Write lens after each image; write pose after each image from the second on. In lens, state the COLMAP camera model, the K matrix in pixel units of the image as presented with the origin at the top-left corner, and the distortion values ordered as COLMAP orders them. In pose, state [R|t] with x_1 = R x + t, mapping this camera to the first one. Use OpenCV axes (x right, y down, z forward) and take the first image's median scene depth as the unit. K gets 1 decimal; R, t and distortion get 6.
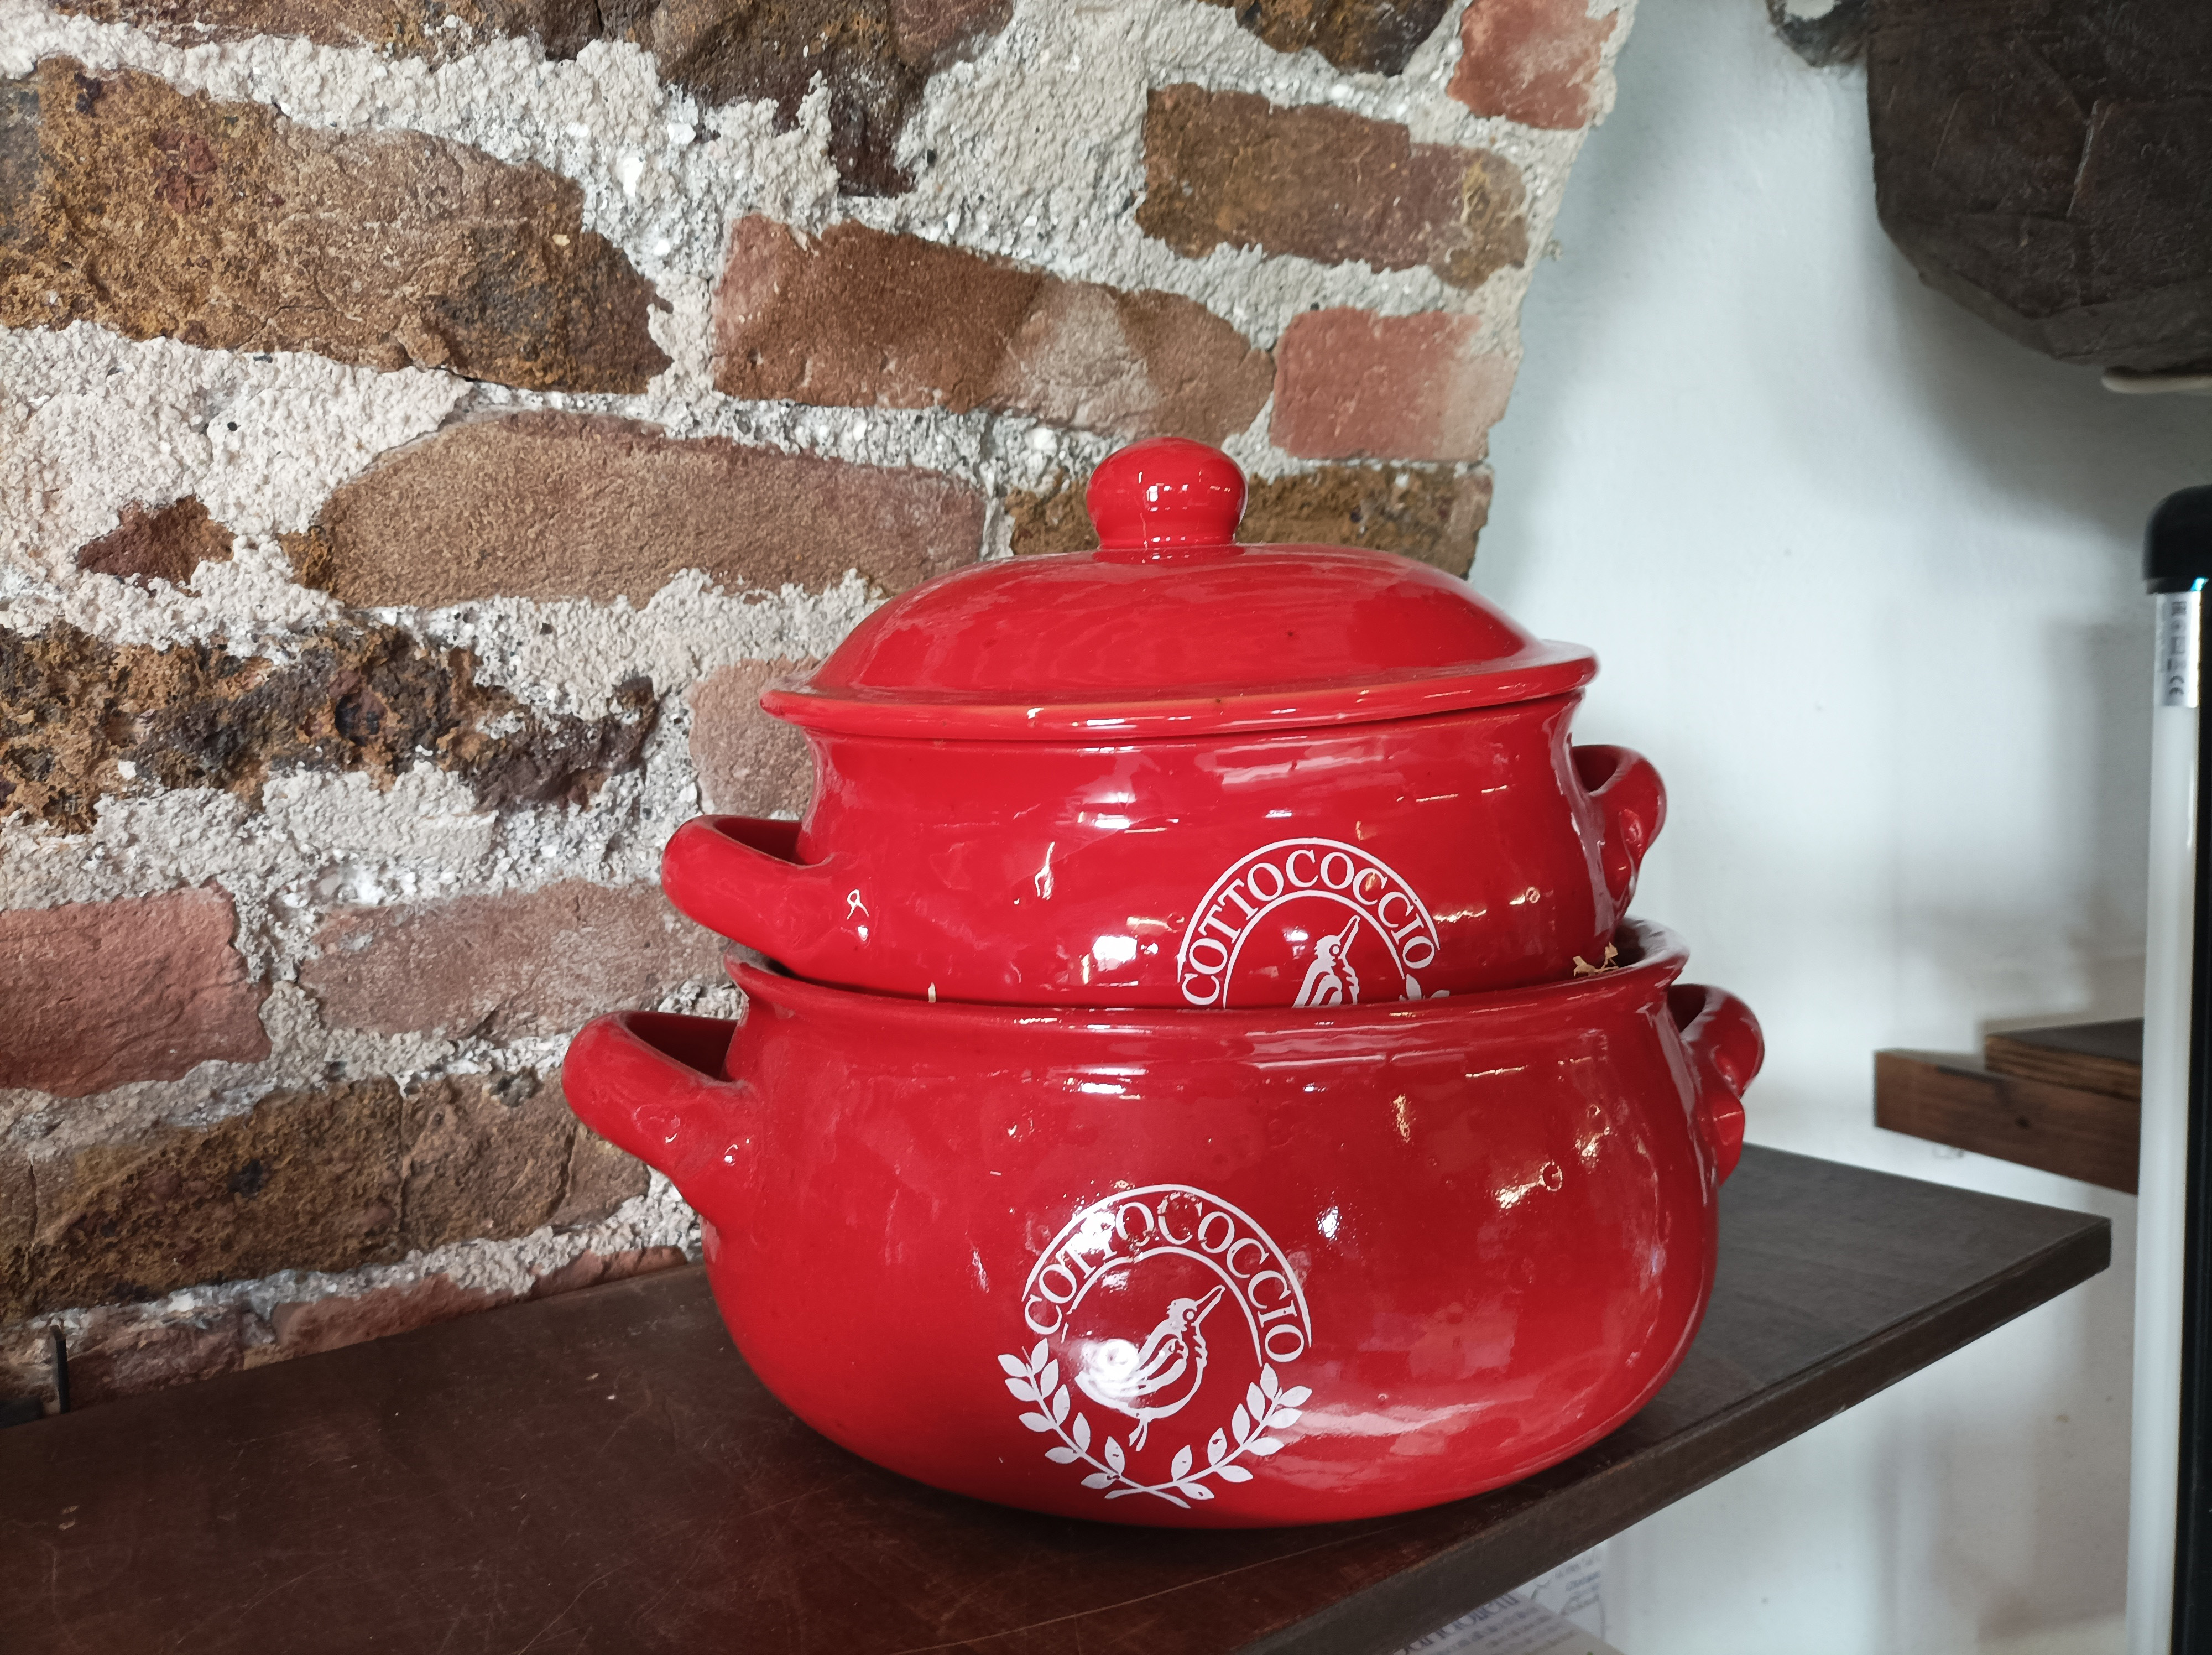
lens RADIAL K [[1674.4, 0, 1103.3], [0, 1674.4, 825.5], [0, 0, 1]] dist [0.002249, -0.003429]
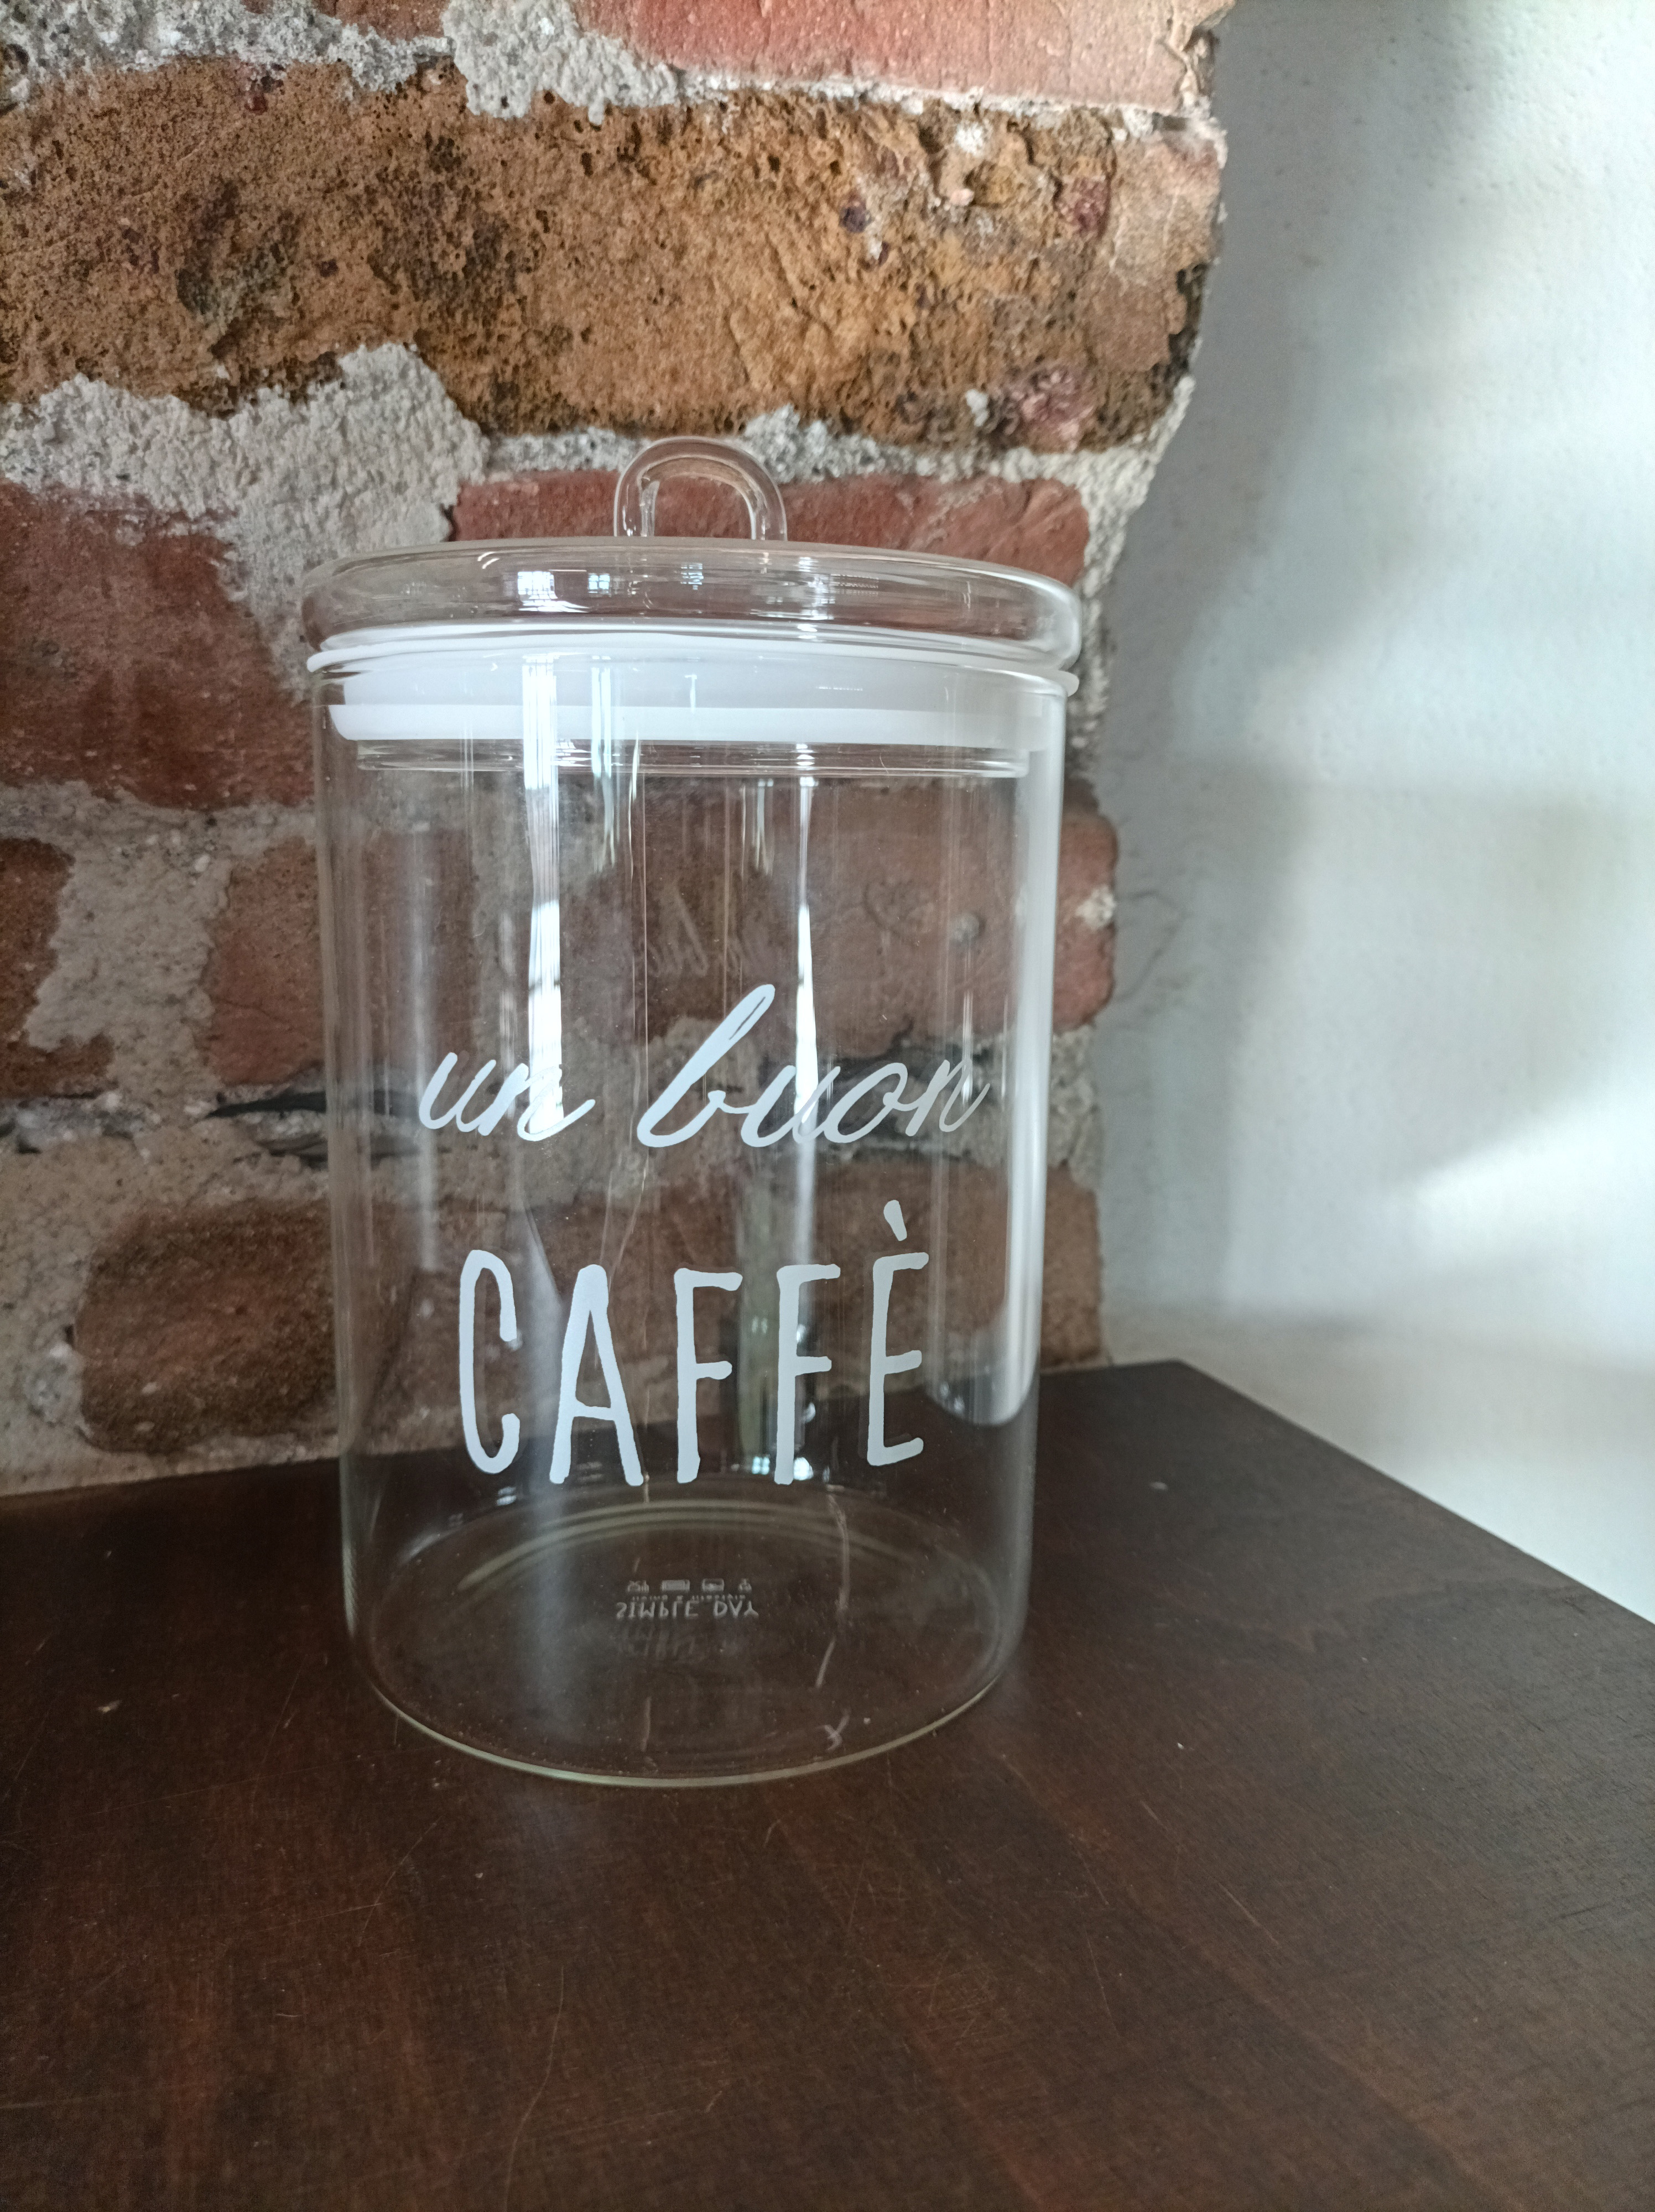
lens RADIAL K [[1697.4, 0, 829.9], [0, 1697.4, 1105.5], [0, 0, 1]] dist [-0.004070, -0.009836]
pose [[0.948742, 0.080769, -0.305557, 0.432412], [-0.047096, 0.992129, 0.116022, 0.017954], [0.312523, -0.095684, 0.945079, 0.708559]]
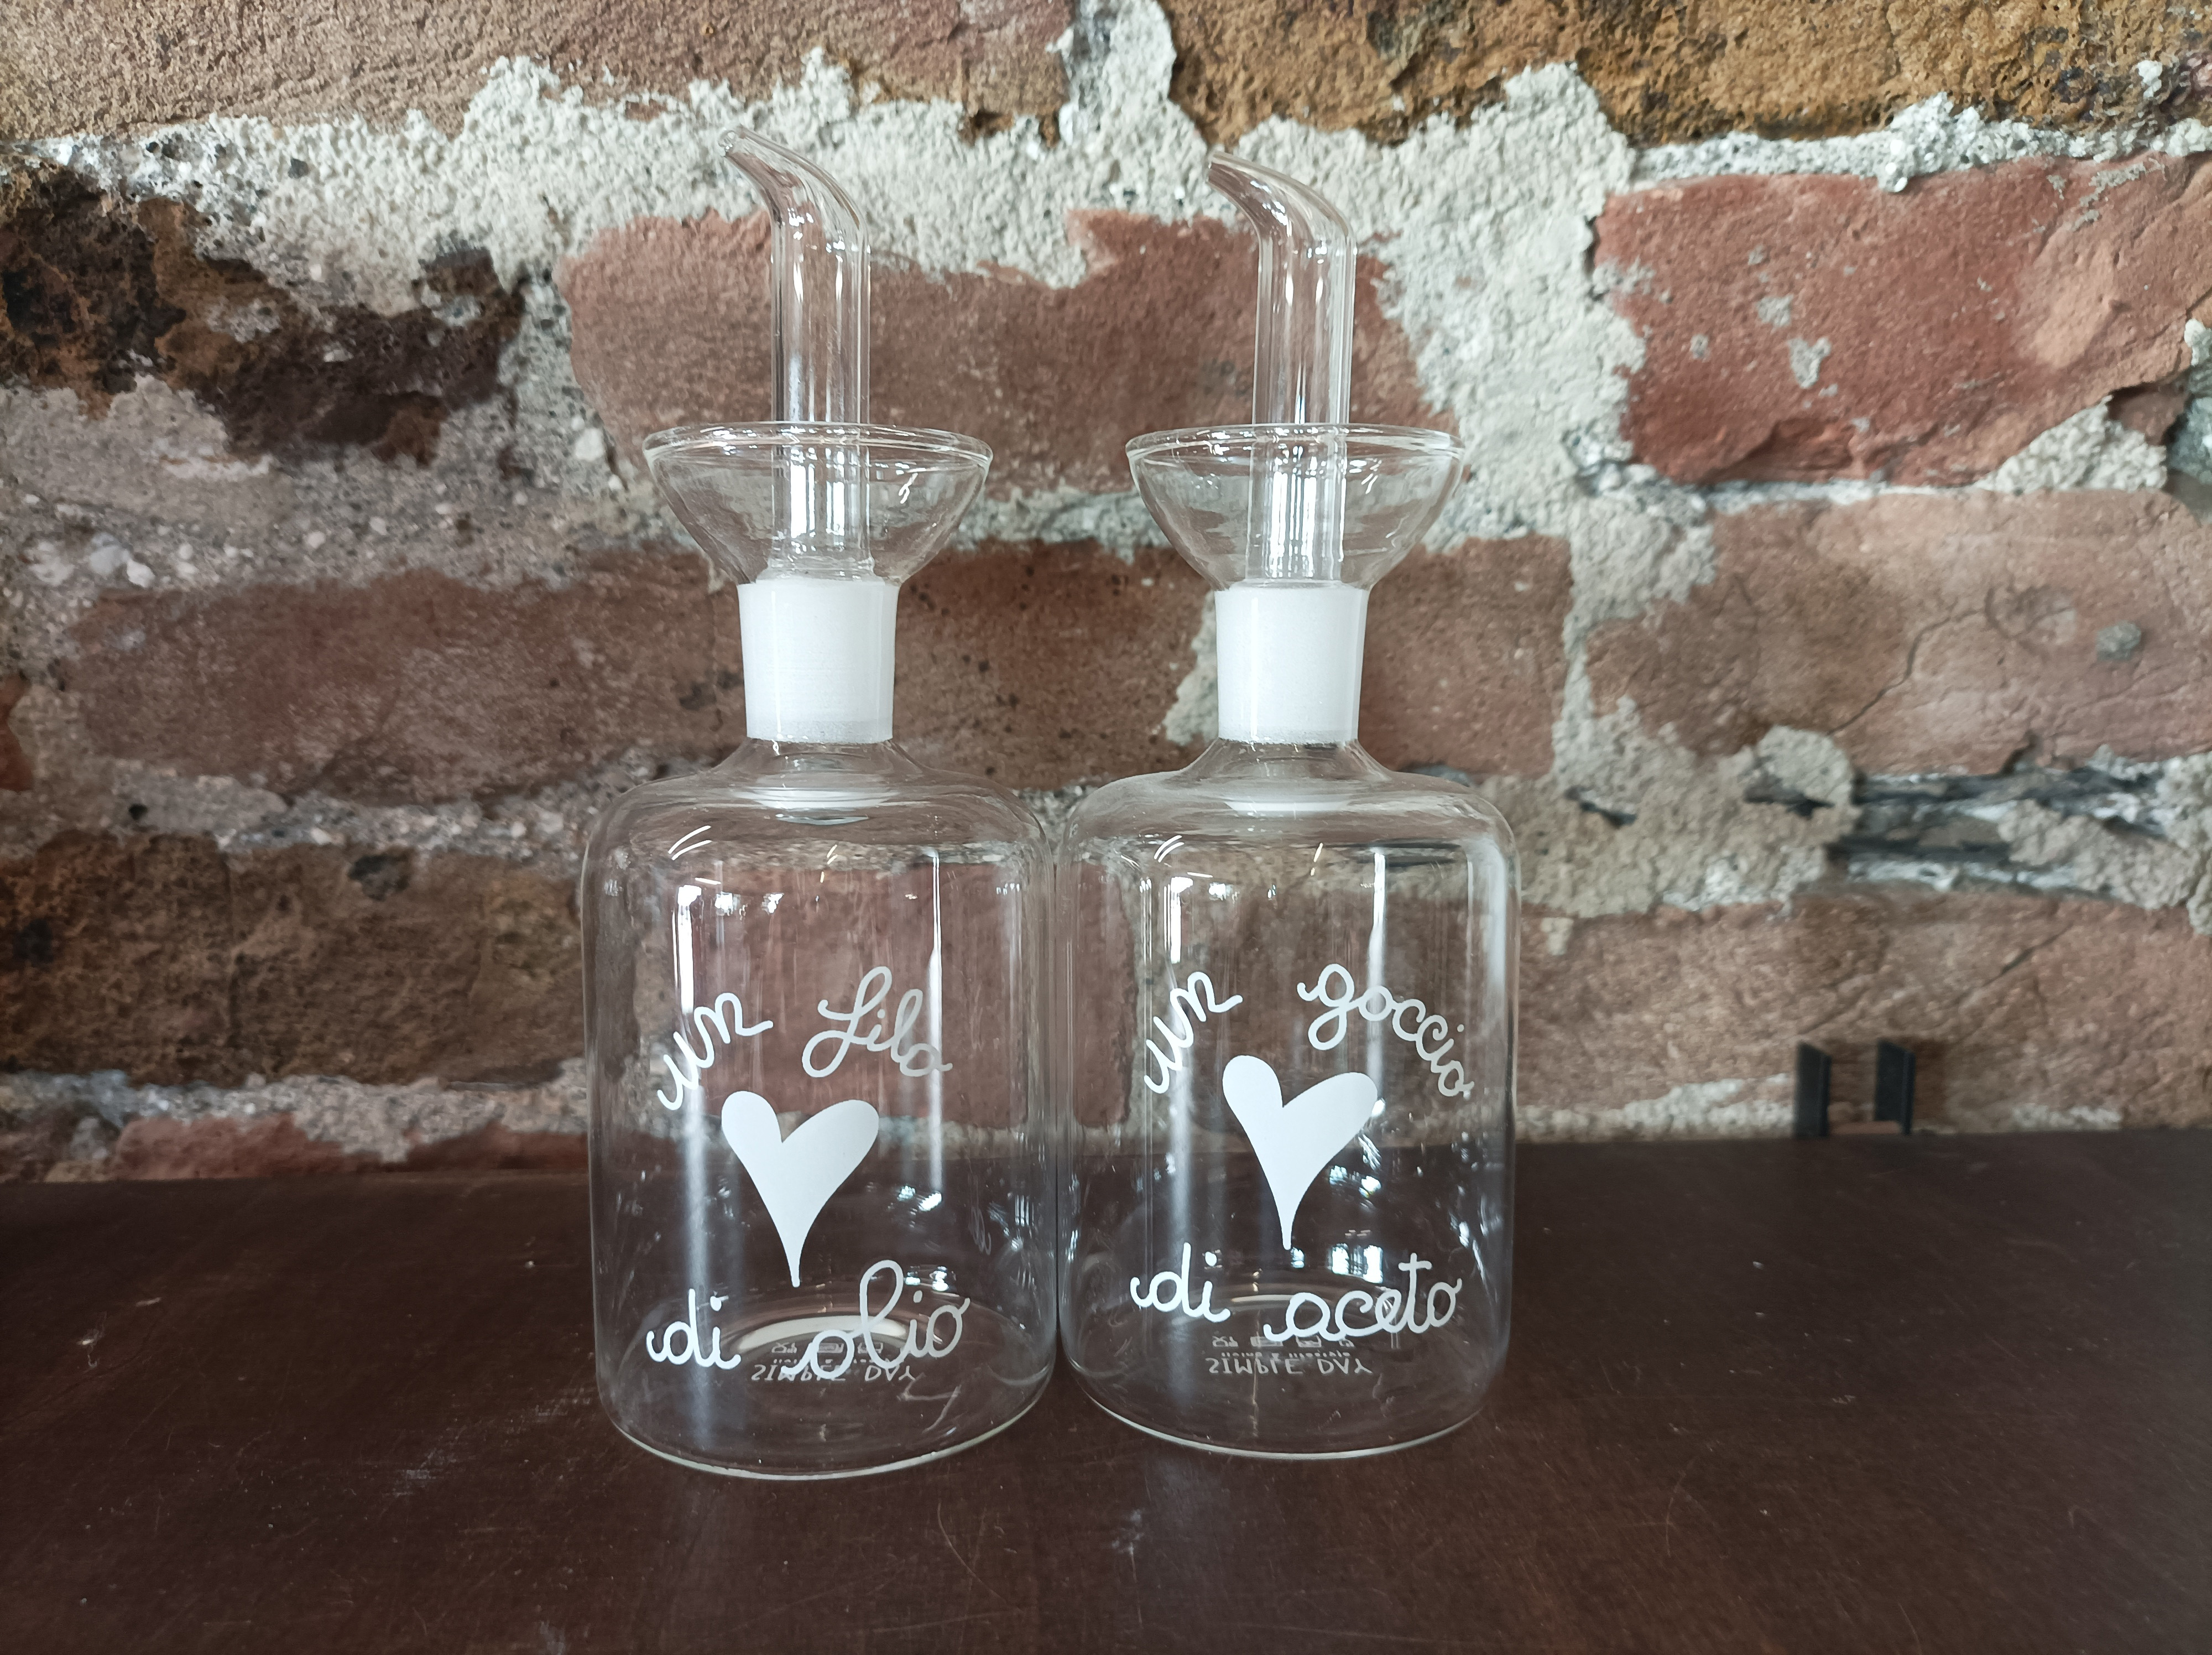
lens RADIAL K [[1720.0, 0, 1102.3], [0, 1720.0, 822.7], [0, 0, 1]] dist [-0.007602, -0.000499]
pose [[0.815584, 0.080347, -0.573033, 0.324036], [-0.047980, 0.996293, 0.071406, 0.073658], [0.576646, -0.030744, 0.816416, 0.621952]]
